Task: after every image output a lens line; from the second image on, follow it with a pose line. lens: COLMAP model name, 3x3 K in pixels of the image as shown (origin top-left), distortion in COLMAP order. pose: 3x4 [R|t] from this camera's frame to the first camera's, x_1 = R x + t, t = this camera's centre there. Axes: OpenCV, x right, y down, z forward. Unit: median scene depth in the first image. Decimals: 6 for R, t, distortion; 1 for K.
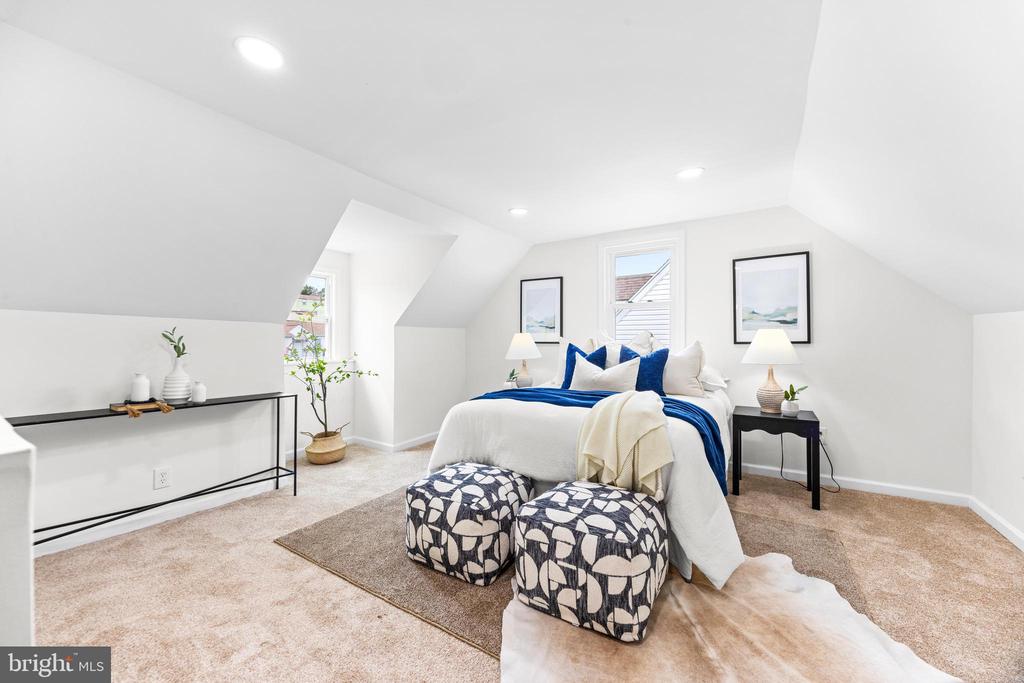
lens RADIAL K [[388.1, 0, 518.0], [0, 388.1, 337.2], [0, 0, 1]] dist [-0.005510, 0.000976]
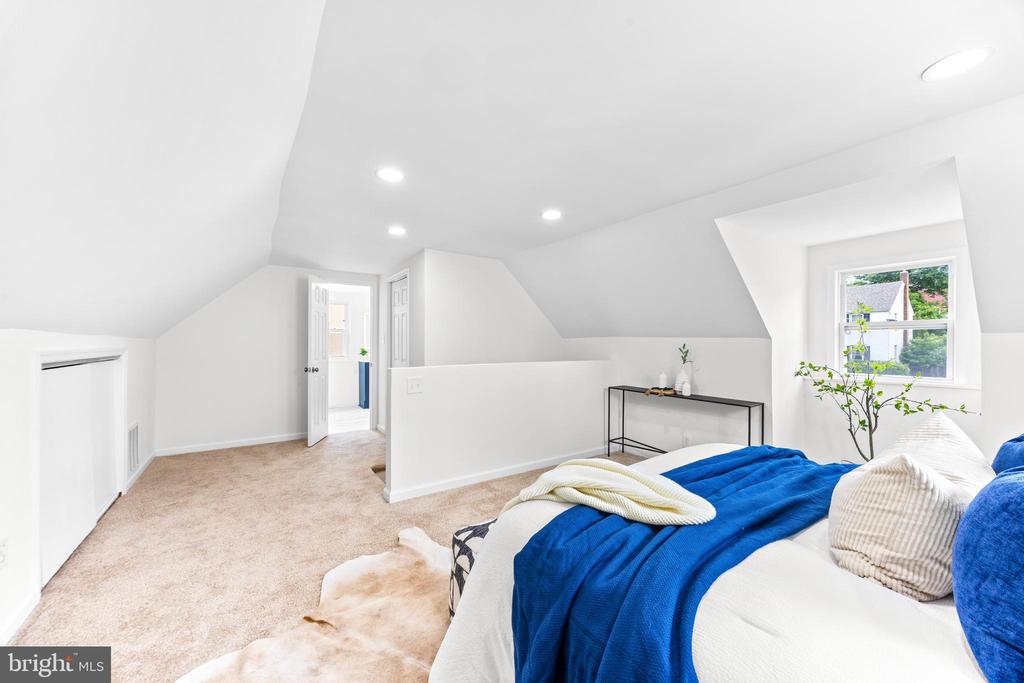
lens RADIAL K [[388.1, 0, 509.8], [0, 388.1, 345.2], [0, 0, 1]] dist [-0.005510, 0.000976]
pose [[-0.386576, -0.002096, -0.922255, 0.785760], [0.001893, 0.999994, -0.003067, -0.016800], [0.922255, -0.002932, -0.386570, 0.986062]]
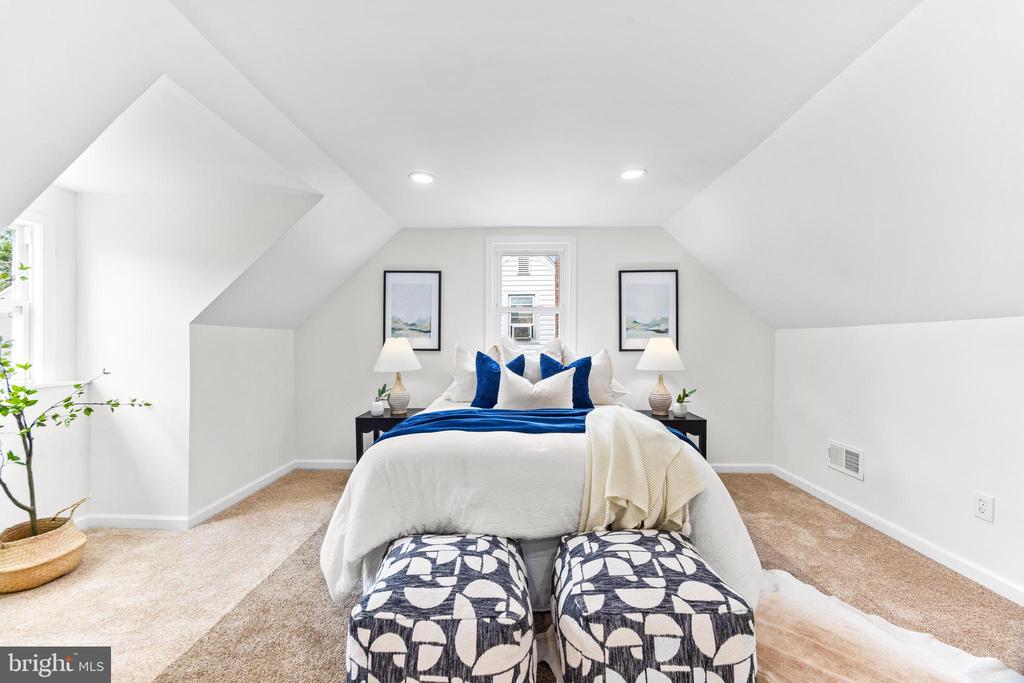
lens RADIAL K [[388.1, 0, 518.9], [0, 388.1, 344.7], [0, 0, 1]] dist [-0.005510, 0.000976]
pose [[0.858737, 0.004243, 0.512399, -0.320357], [-0.008461, 0.999947, 0.005900, -0.006121], [-0.512347, -0.009402, 0.858727, 0.354837]]
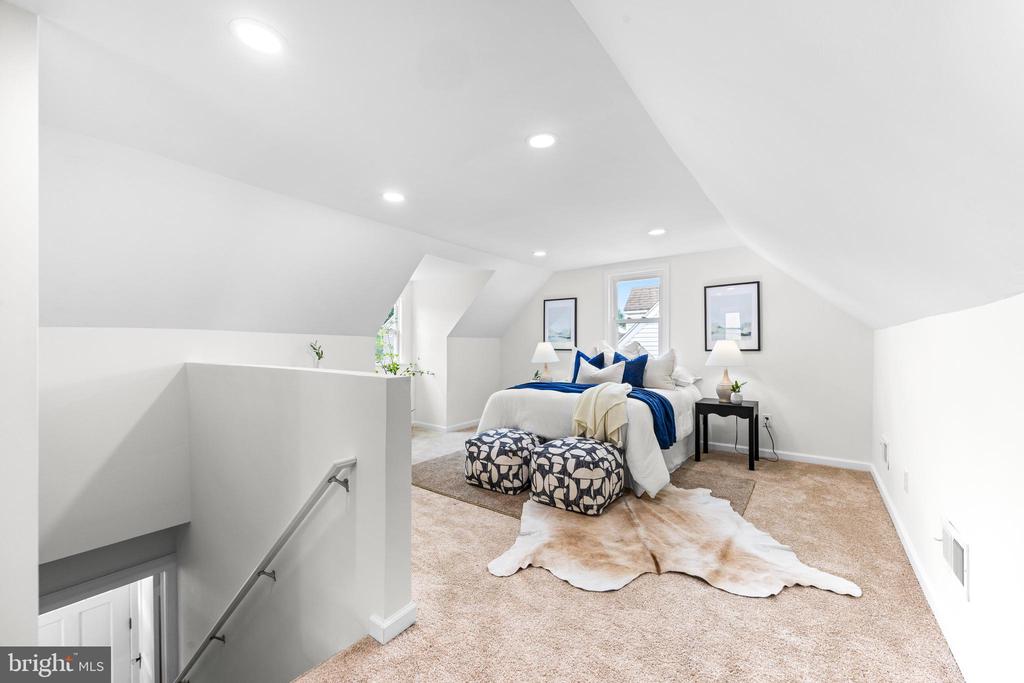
lens RADIAL K [[388.1, 0, 522.5], [0, 388.1, 345.1], [0, 0, 1]] dist [-0.005510, 0.000976]
pose [[0.997352, -0.000419, -0.072723, 0.058534], [0.000743, 0.999990, 0.004434, -0.013477], [0.072720, -0.004476, 0.997342, -0.518024]]
